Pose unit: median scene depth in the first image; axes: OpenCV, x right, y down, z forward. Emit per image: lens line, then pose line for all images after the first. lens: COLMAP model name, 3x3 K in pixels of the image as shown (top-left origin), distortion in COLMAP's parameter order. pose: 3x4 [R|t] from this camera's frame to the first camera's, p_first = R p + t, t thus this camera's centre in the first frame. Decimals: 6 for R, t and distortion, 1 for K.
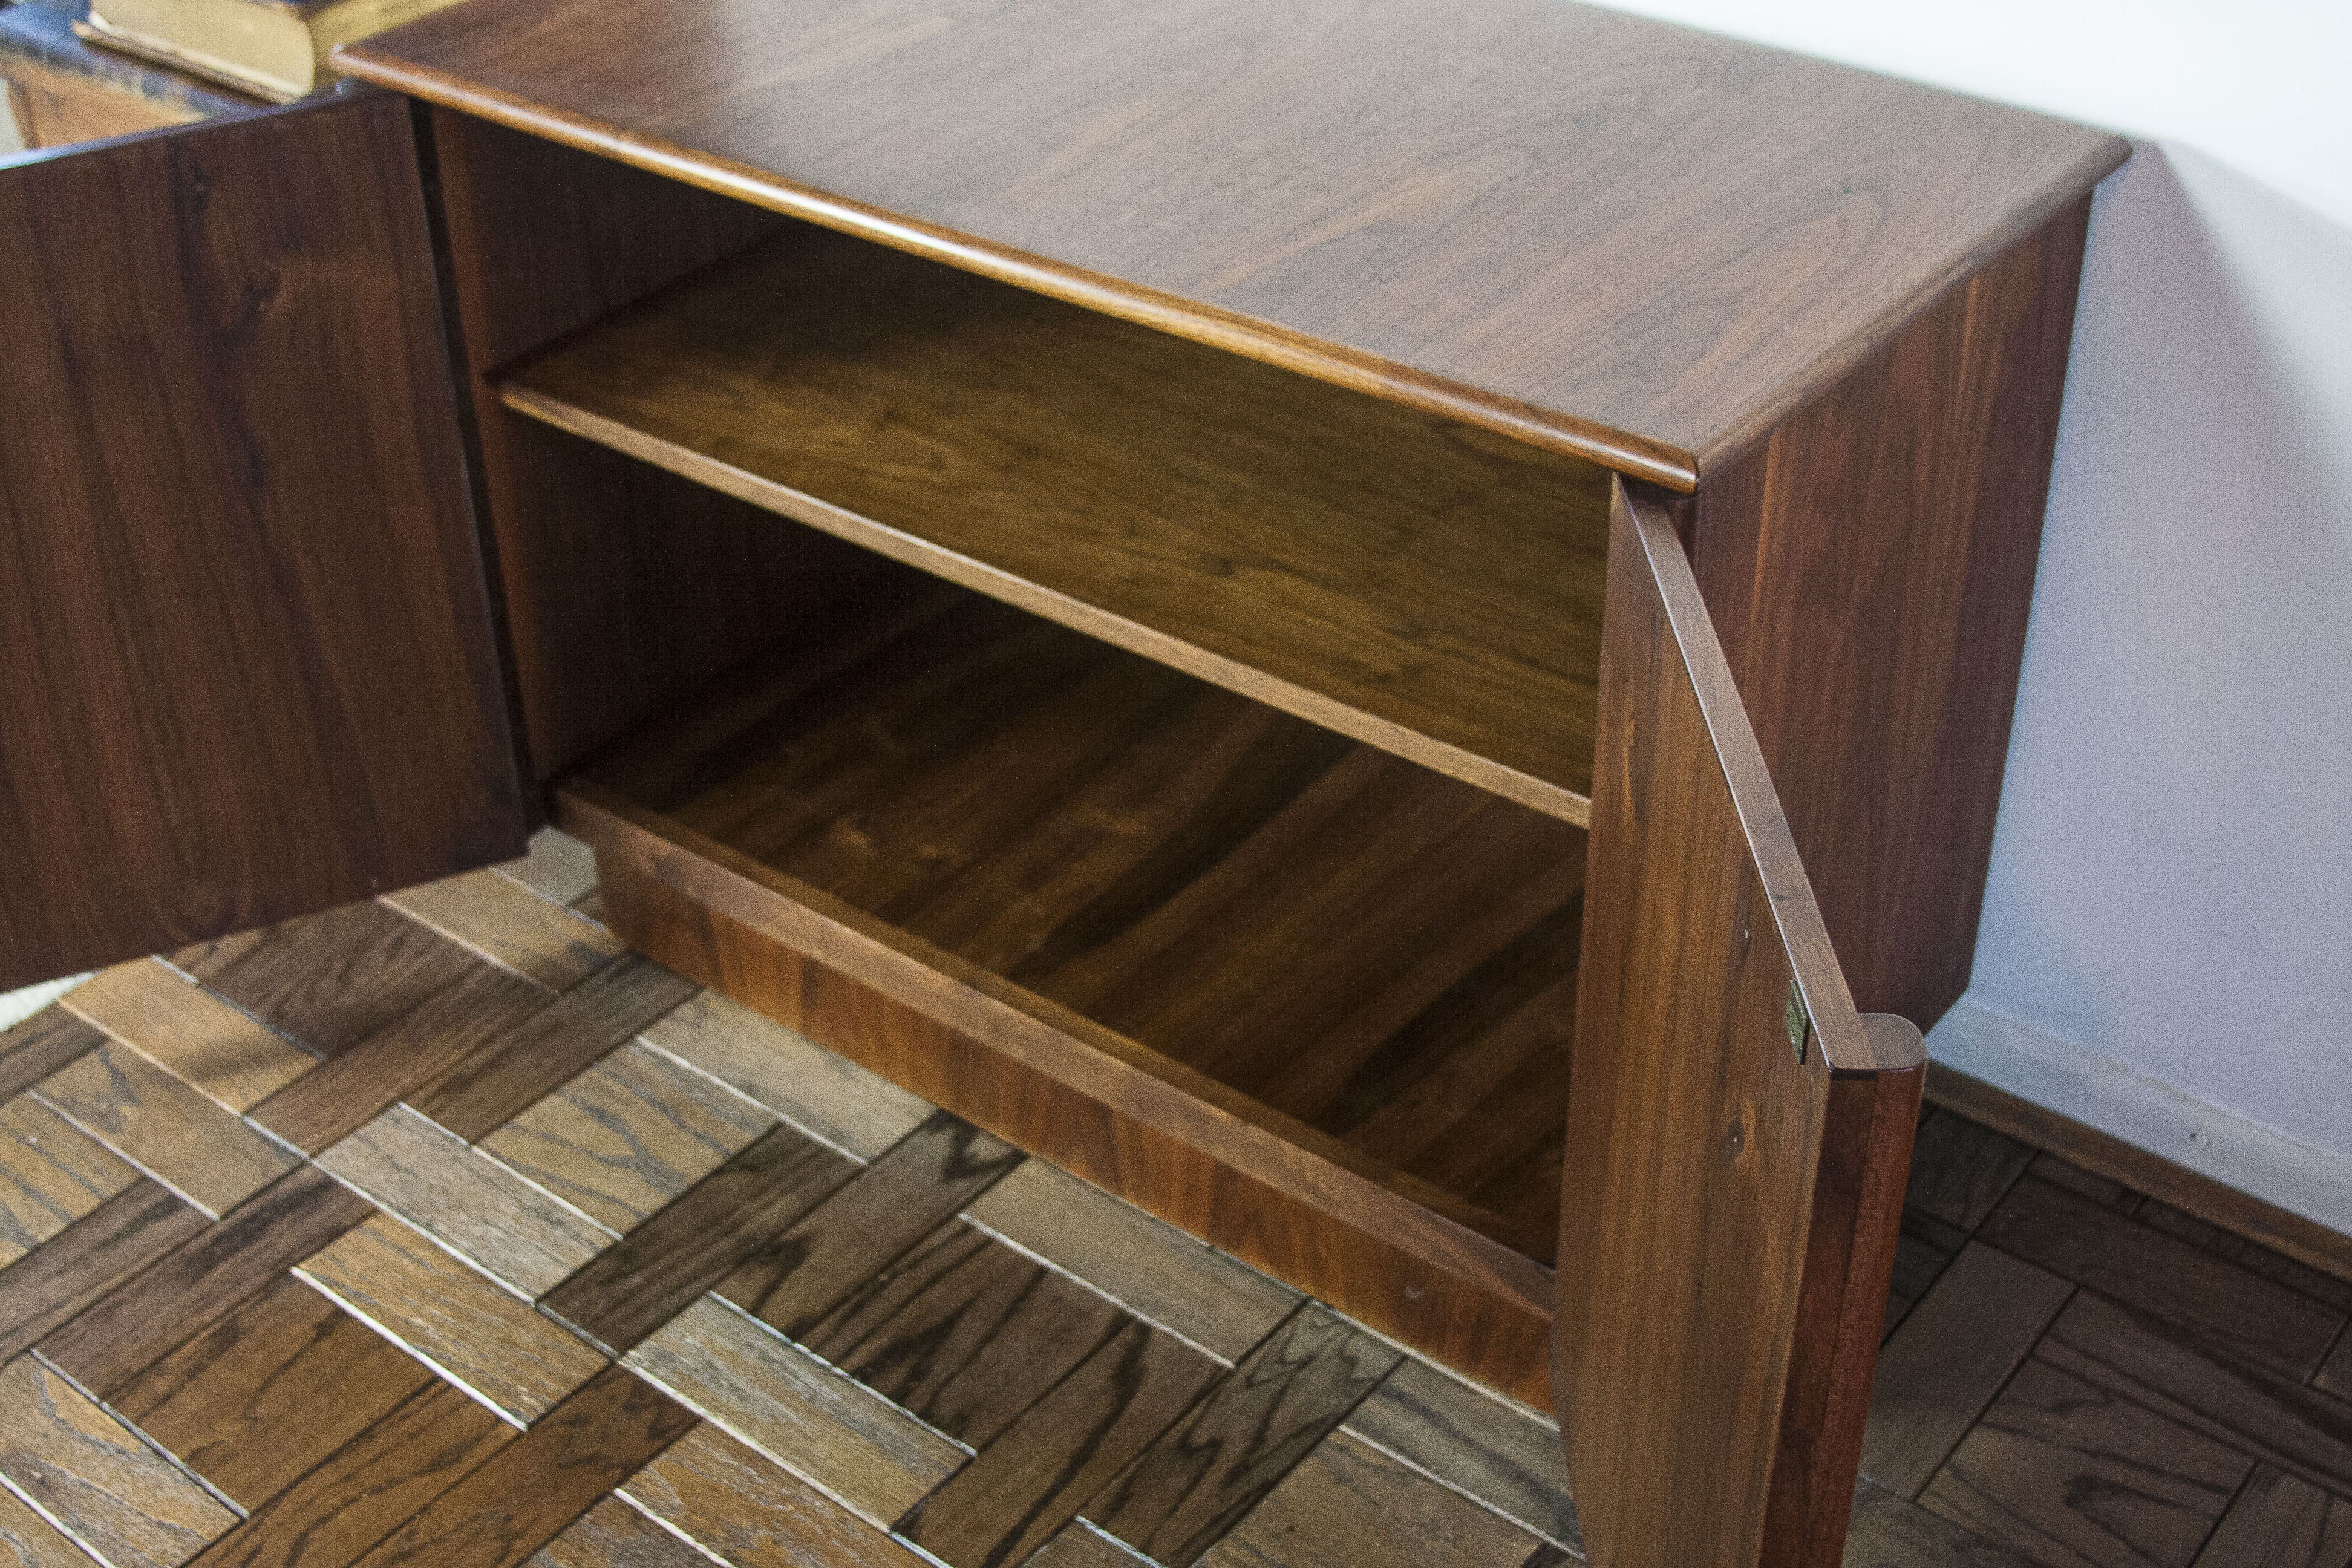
lens RADIAL K [[3022.6, 0, 1176.0], [0, 3022.6, 784.0], [0, 0, 1]] dist [-0.159357, 0.036179]
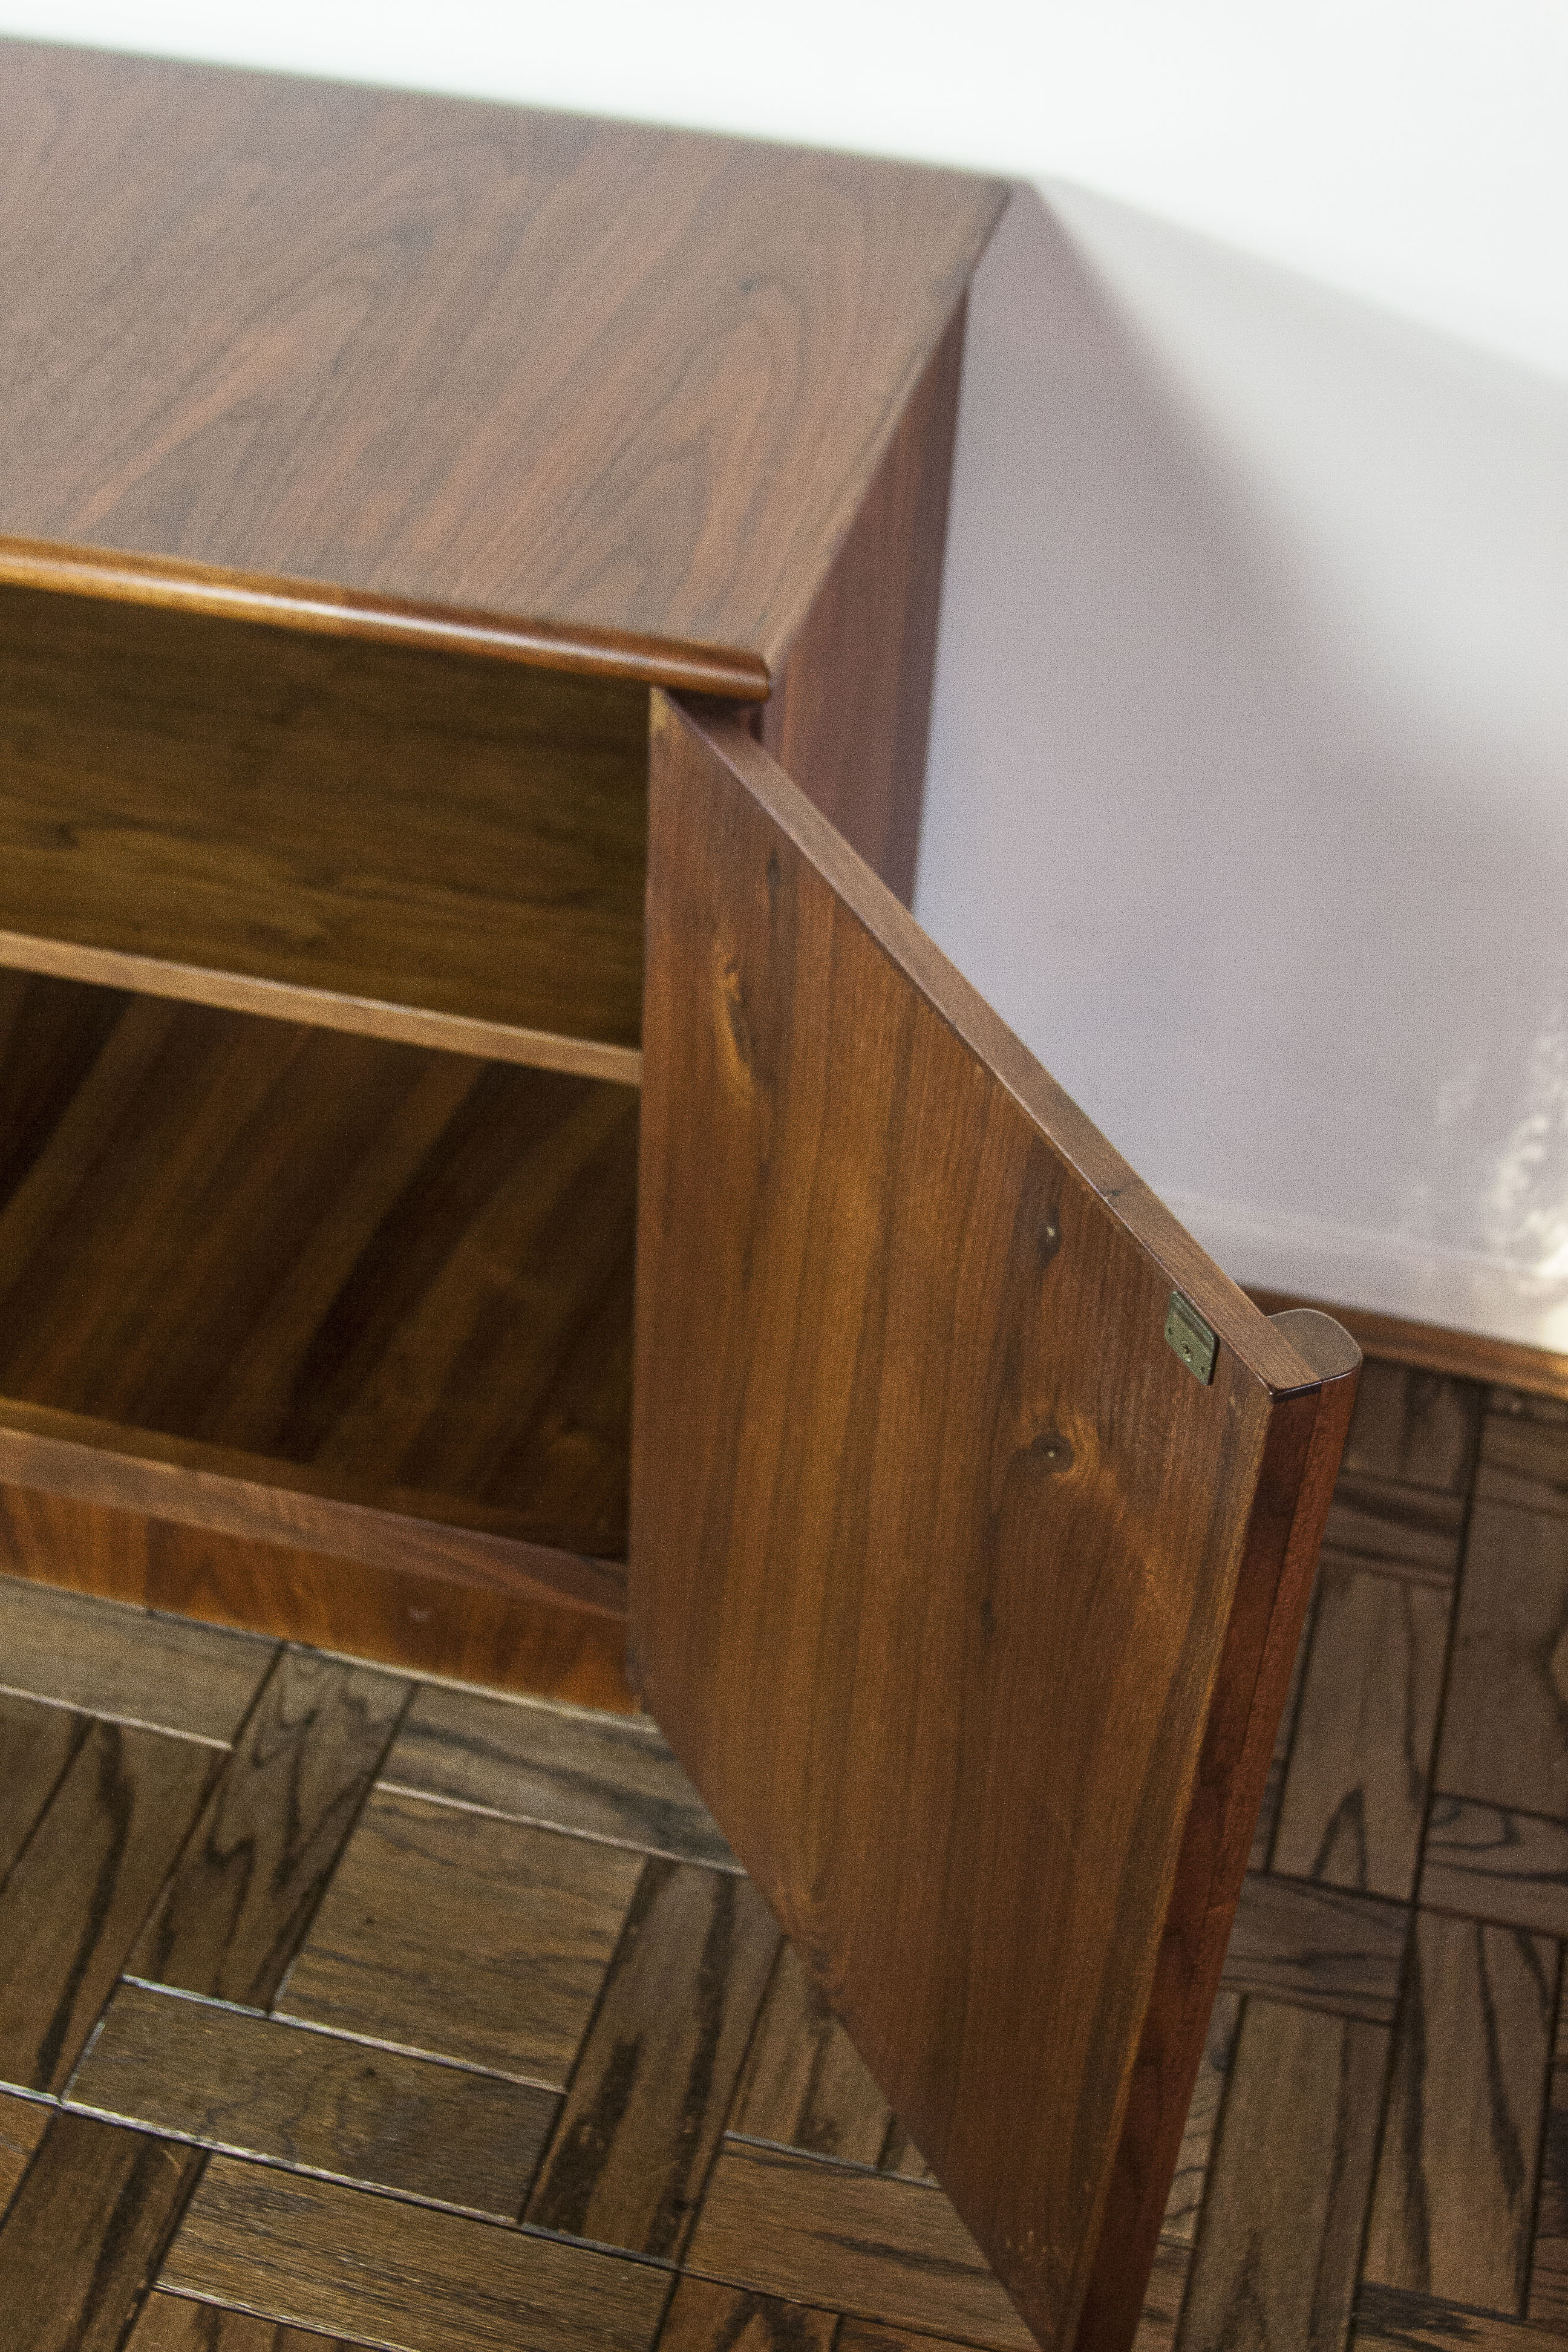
lens RADIAL K [[3284.0, 0, 784.0], [0, 3284.0, 1176.0], [0, 0, 1]] dist [-0.126569, 0.004913]
pose [[0.910345, -0.214198, 0.354106, -0.137270], [0.172767, 0.974210, 0.145143, -0.075282], [-0.376063, -0.070952, 0.923874, 0.098857]]
